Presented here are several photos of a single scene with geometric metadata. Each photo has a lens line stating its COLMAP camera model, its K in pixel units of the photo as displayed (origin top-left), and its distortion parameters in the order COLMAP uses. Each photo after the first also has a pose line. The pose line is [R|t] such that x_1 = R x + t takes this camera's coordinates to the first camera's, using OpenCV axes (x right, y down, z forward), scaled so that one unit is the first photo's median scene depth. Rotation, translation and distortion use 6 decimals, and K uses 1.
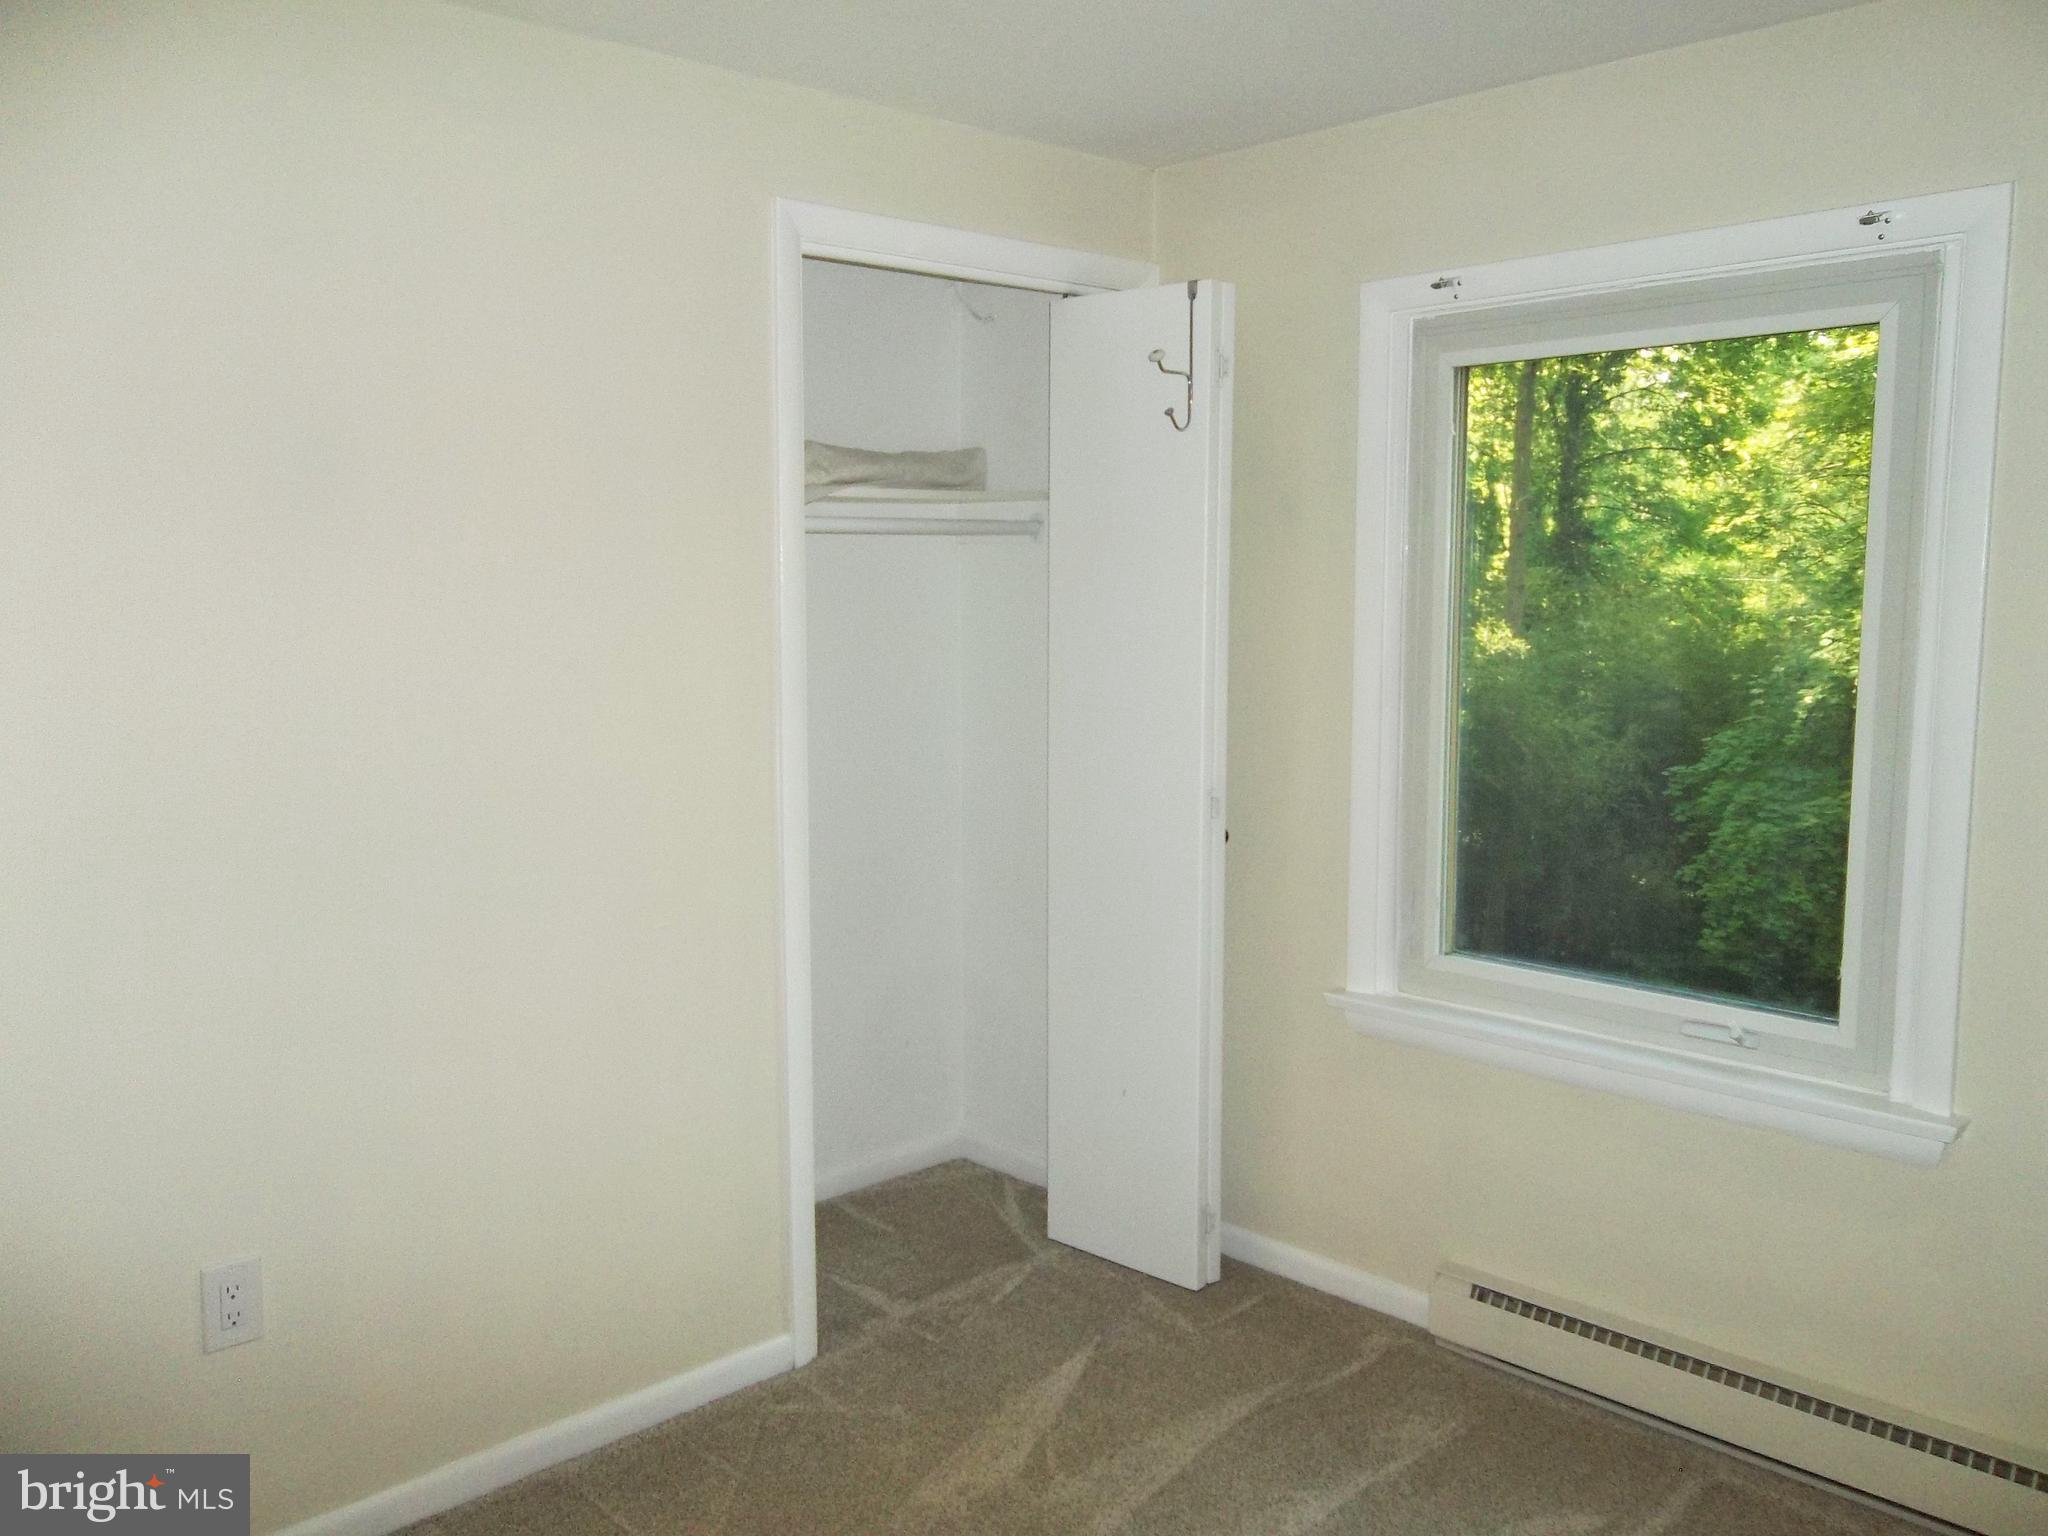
lens RADIAL K [[1713.2, 0, 1024.0], [0, 1713.2, 768.0], [0, 0, 1]] dist [0.008504, -0.002071]
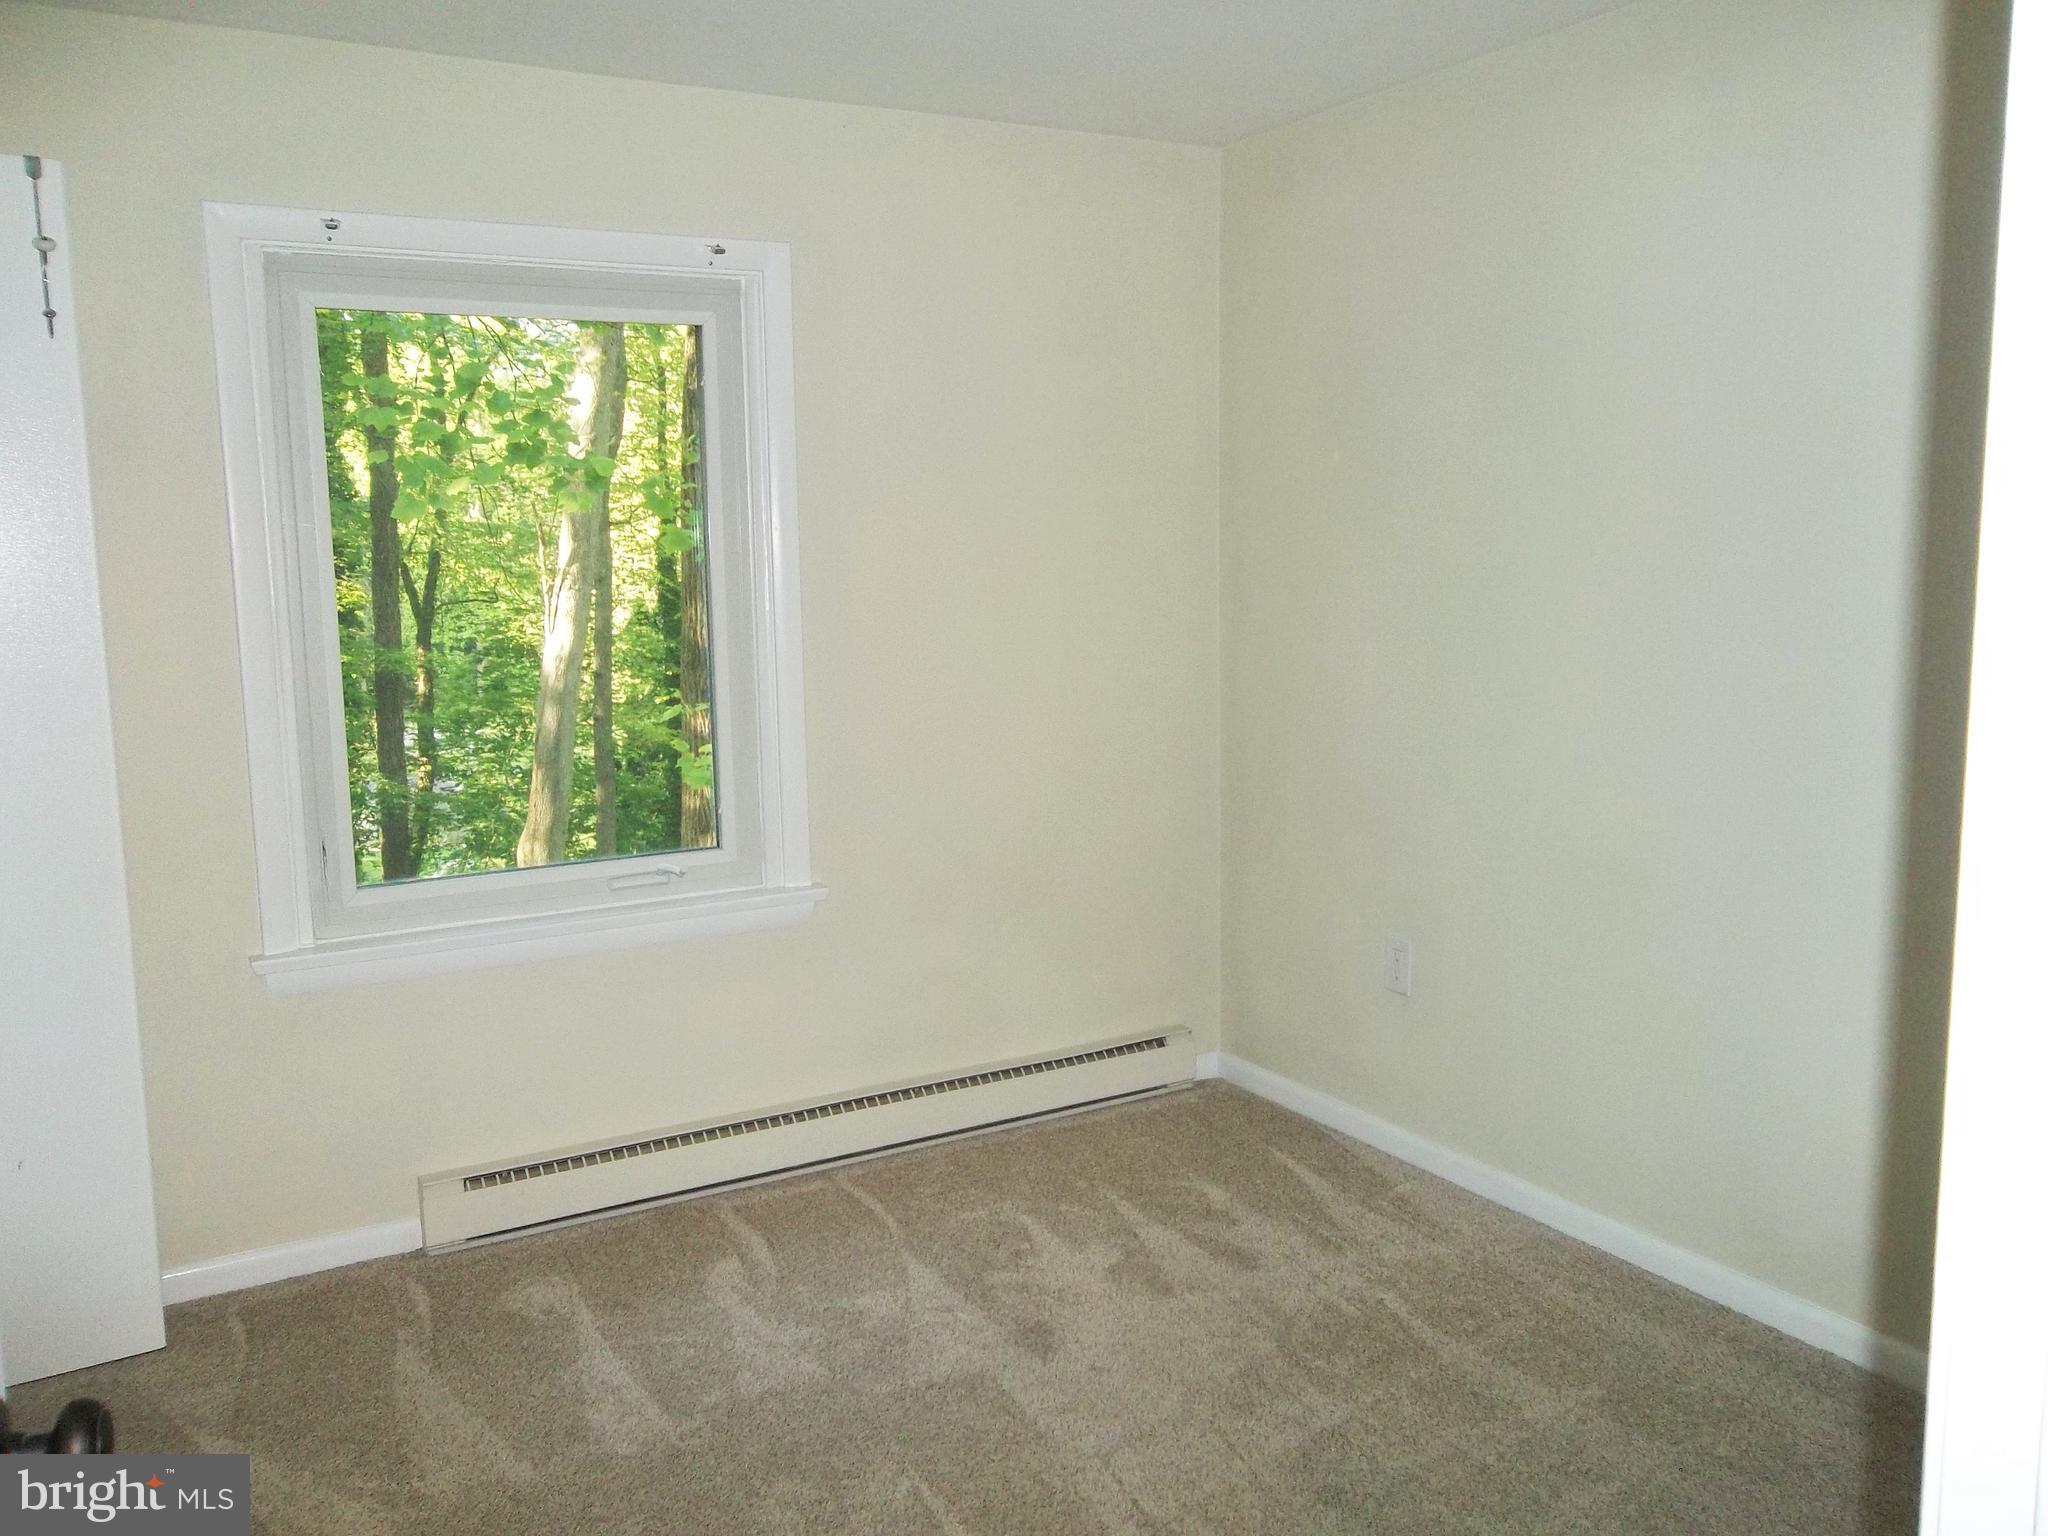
lens RADIAL K [[1713.2, 0, 1024.0], [0, 1713.2, 768.0], [0, 0, 1]] dist [0.008504, -0.002071]
pose [[0.218374, -0.125112, 0.967812, -0.673239], [0.130021, 0.986636, 0.098208, -0.011281], [-0.967165, 0.104389, 0.231723, 0.391358]]
